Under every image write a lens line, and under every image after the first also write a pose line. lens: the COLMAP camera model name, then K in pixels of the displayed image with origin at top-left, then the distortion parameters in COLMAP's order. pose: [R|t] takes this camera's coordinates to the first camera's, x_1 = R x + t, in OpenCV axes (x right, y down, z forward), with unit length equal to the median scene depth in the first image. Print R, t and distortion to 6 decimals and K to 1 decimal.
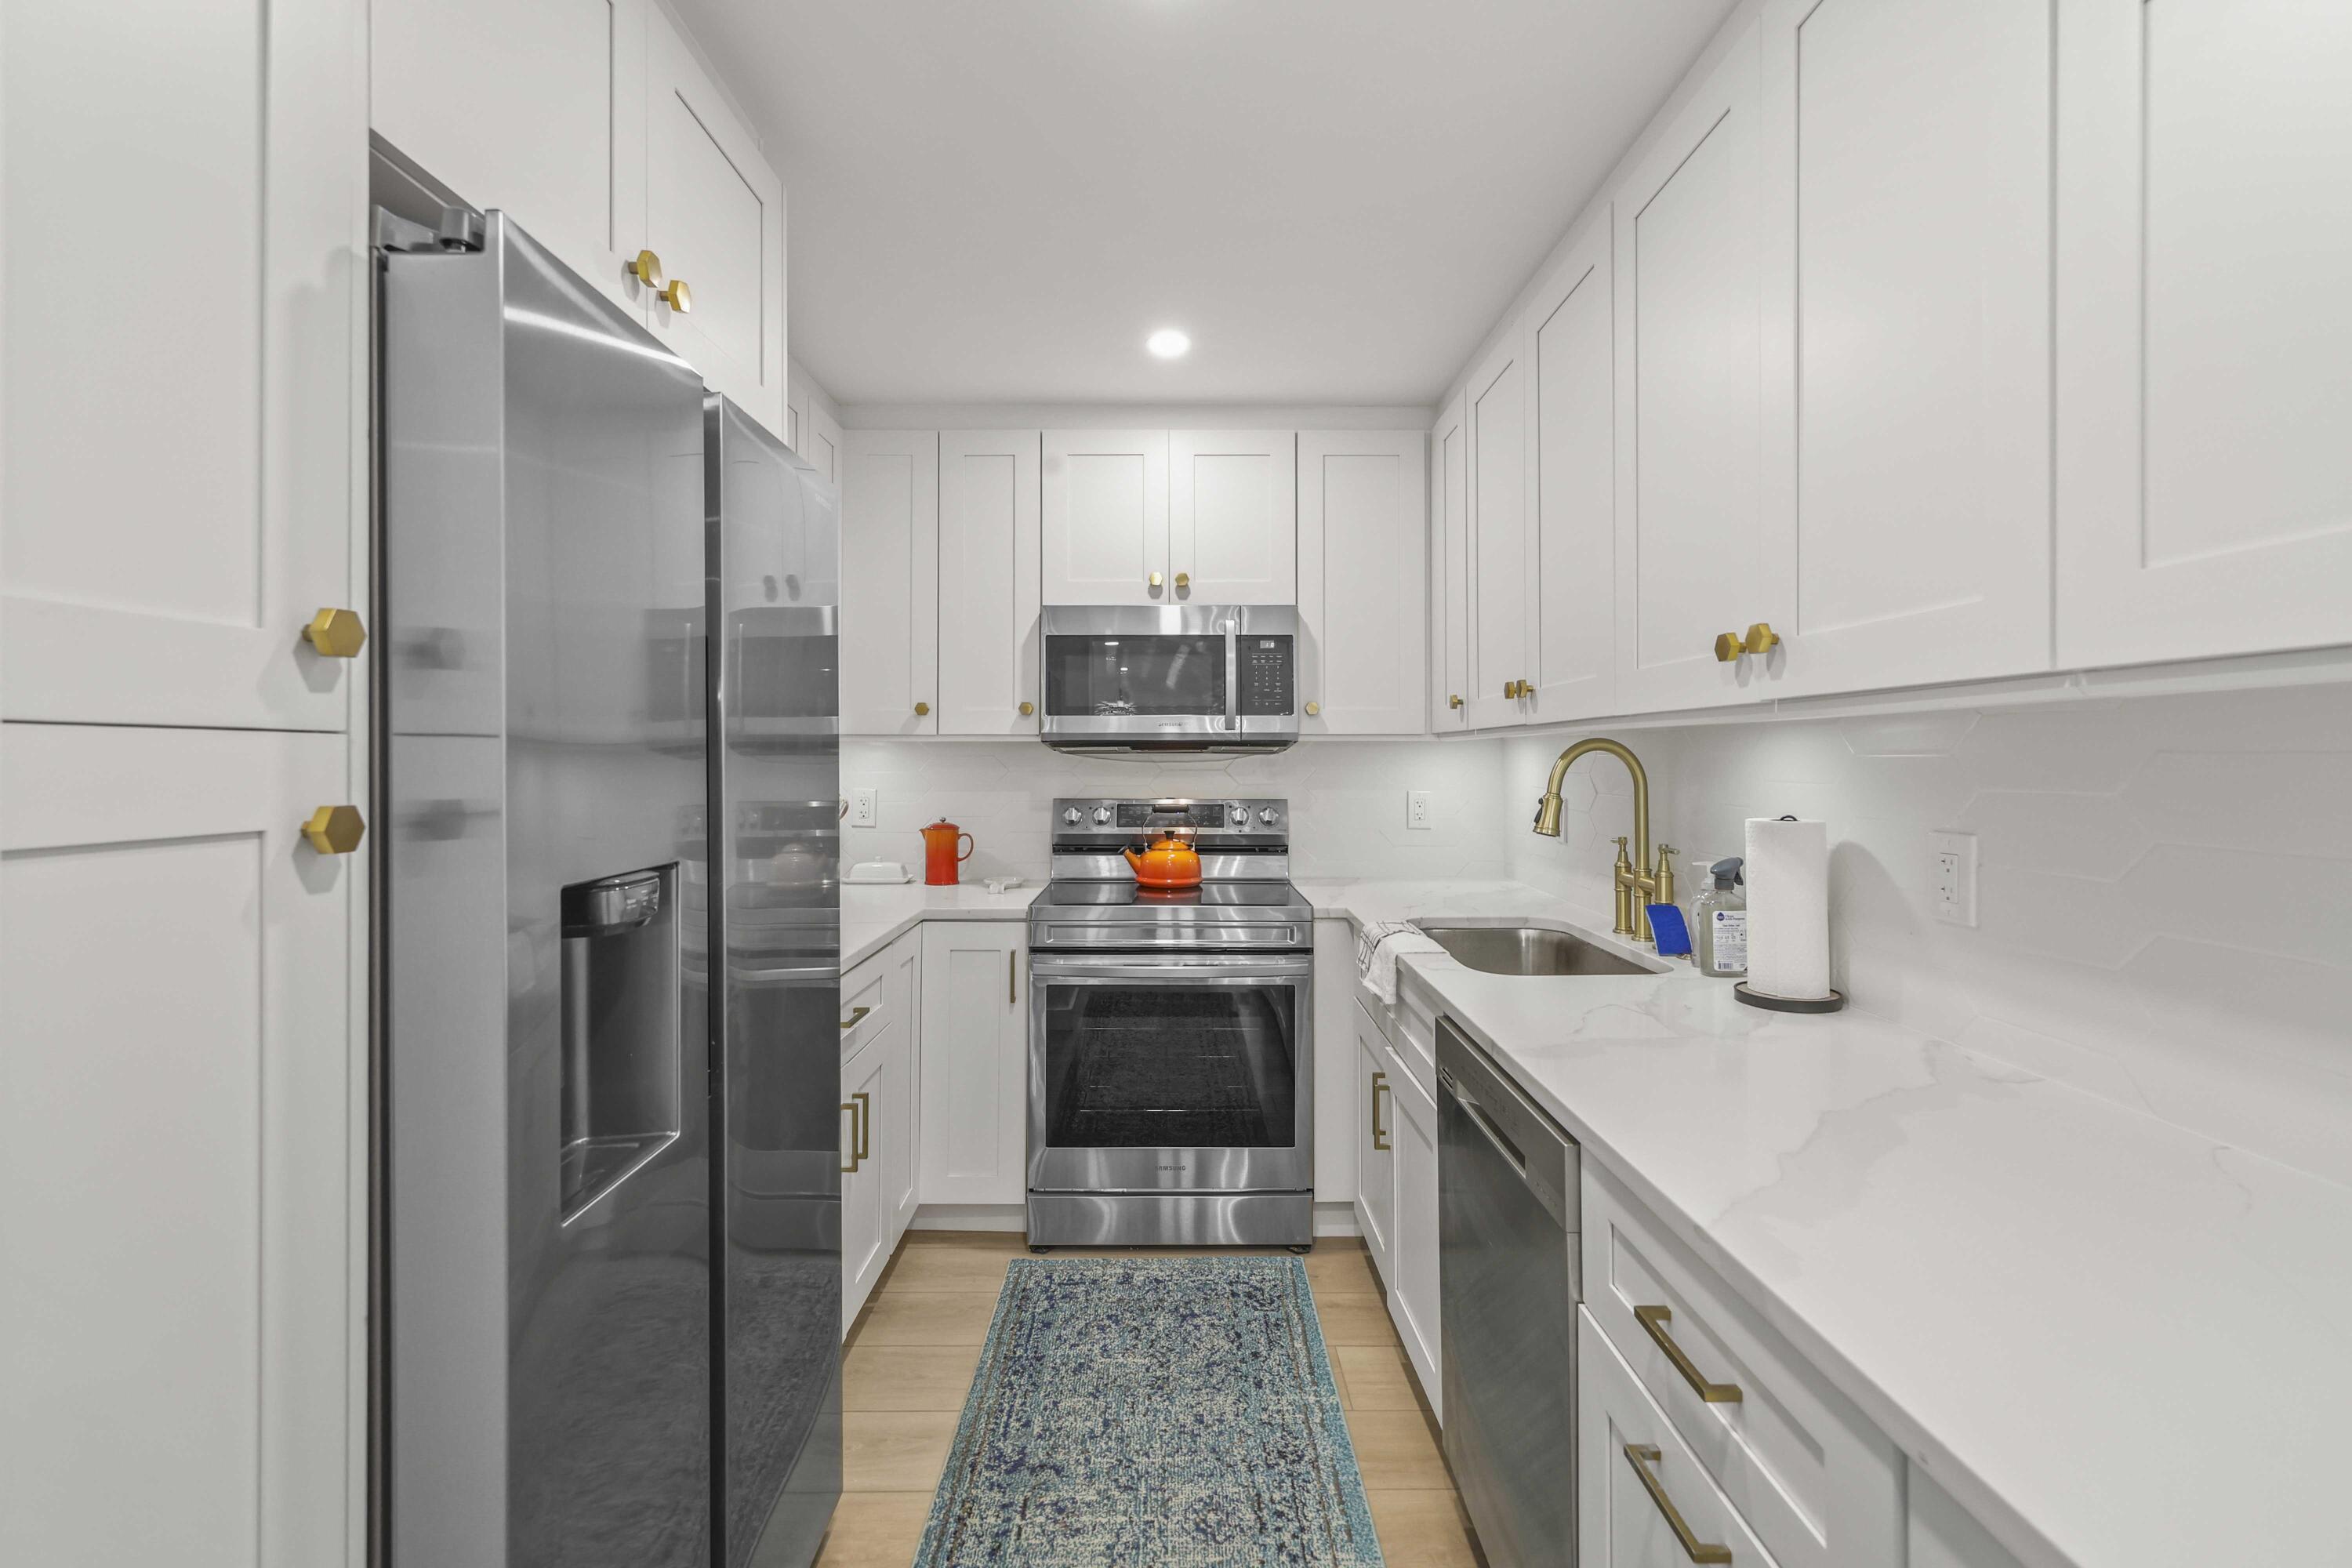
lens RADIAL K [[1036.1, 0, 1160.1], [0, 1036.1, 749.5], [0, 0, 1]] dist [-0.012385, -0.000193]
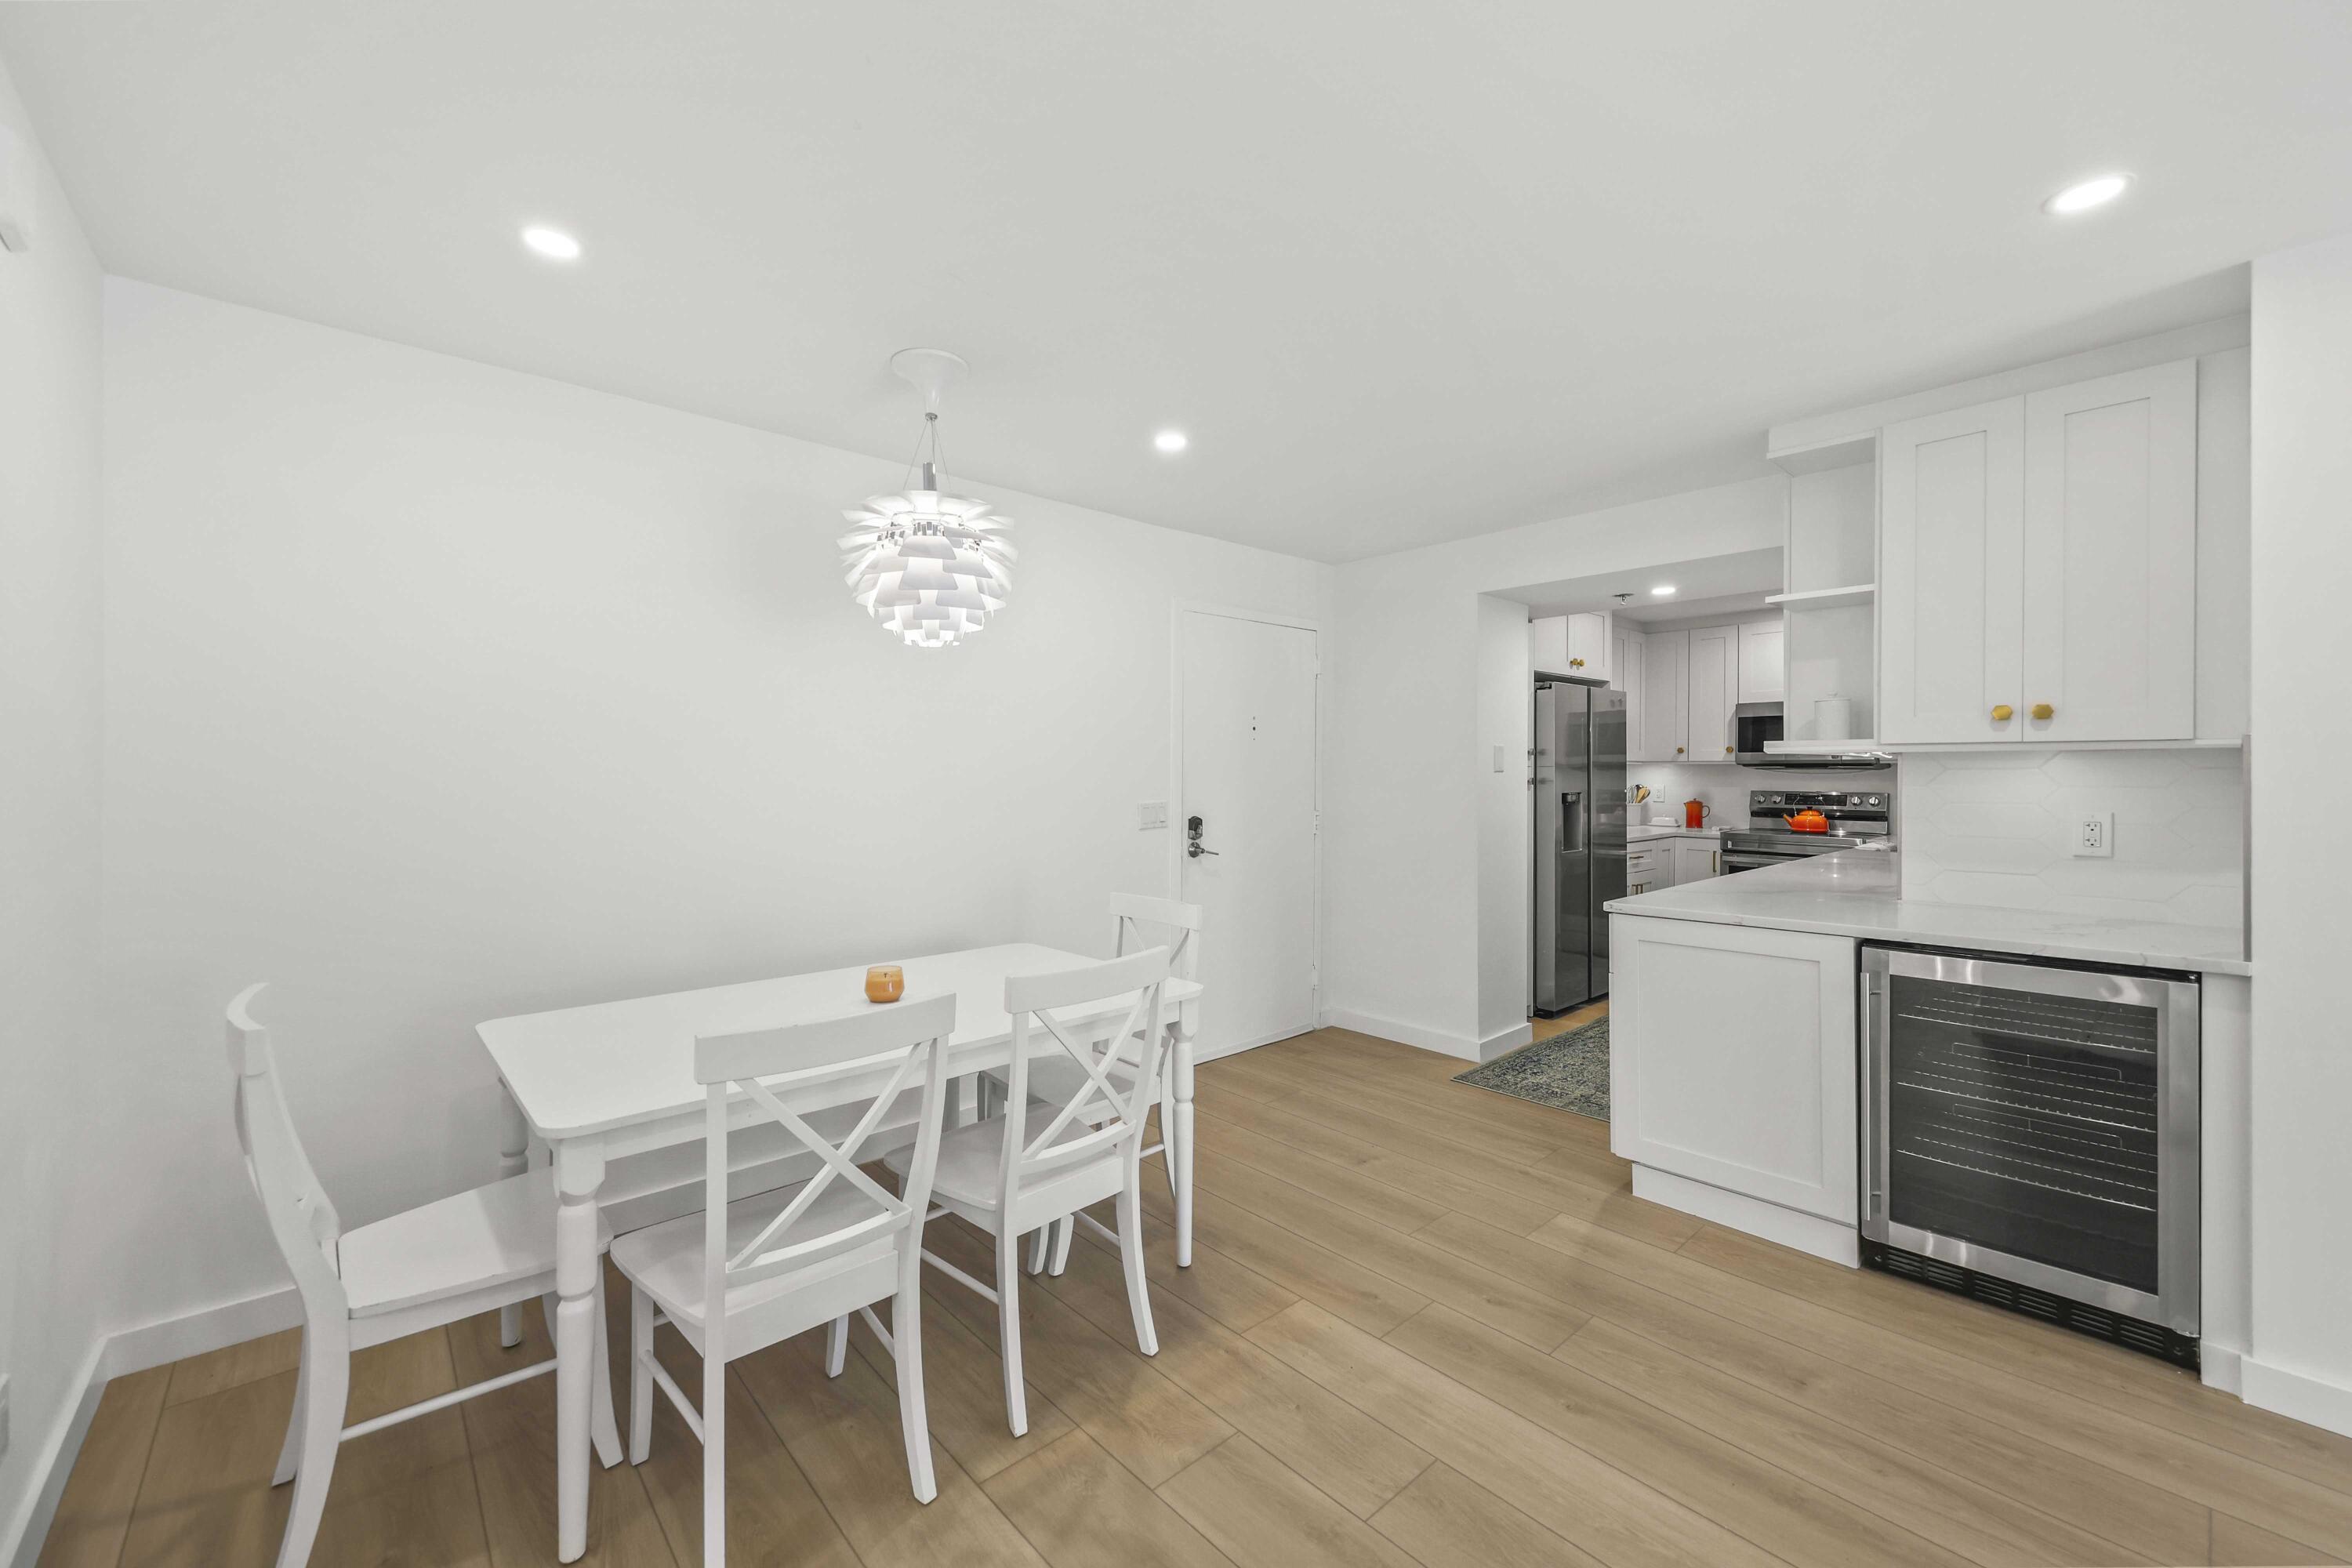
lens RADIAL K [[935.9, 0, 1183.1], [0, 935.9, 774.0], [0, 0, 1]] dist [0.003891, -0.000631]
pose [[0.680133, 0.005827, -0.733065, 0.570611], [0.002296, 0.999947, 0.010078, -0.009419], [0.733085, -0.008537, 0.680083, -1.293518]]
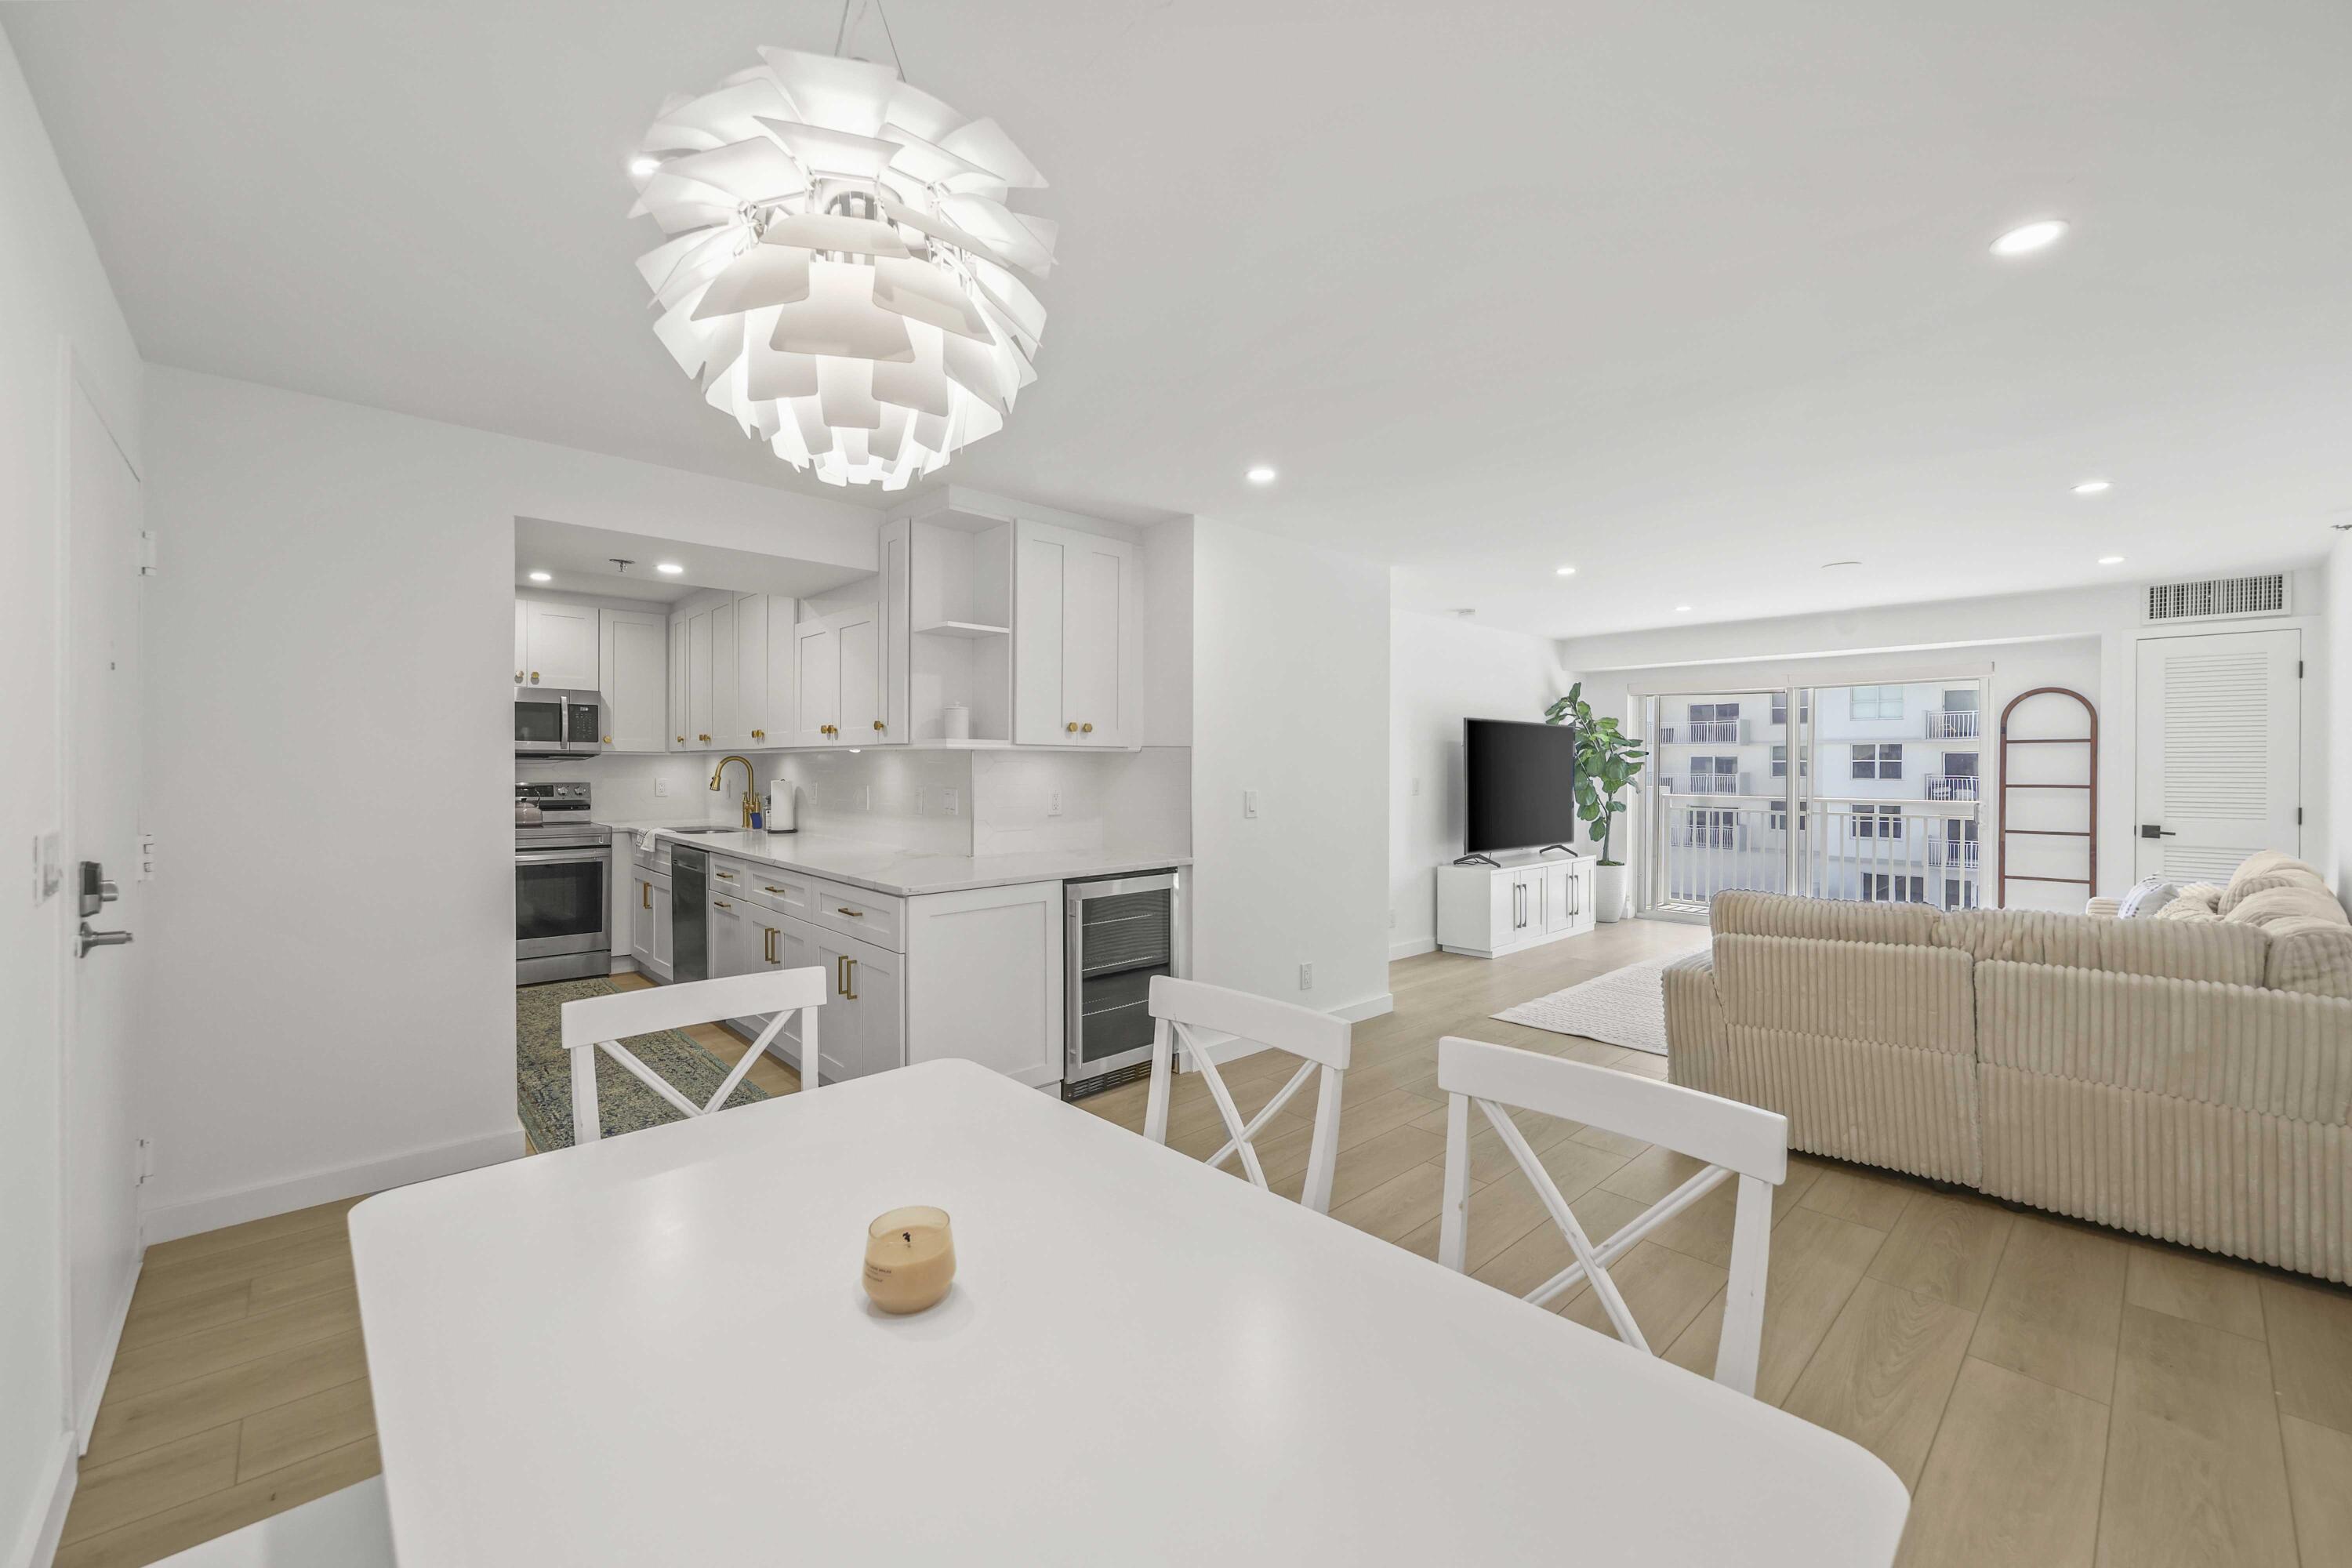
lens RADIAL K [[935.9, 0, 1175.4], [0, 935.9, 777.2], [0, 0, 1]] dist [0.003891, -0.000631]
pose [[0.725804, -0.001493, 0.687900, -0.343987], [-0.011851, 0.999822, 0.014673, -0.003526], [-0.687800, -0.018802, 0.725657, -1.255642]]
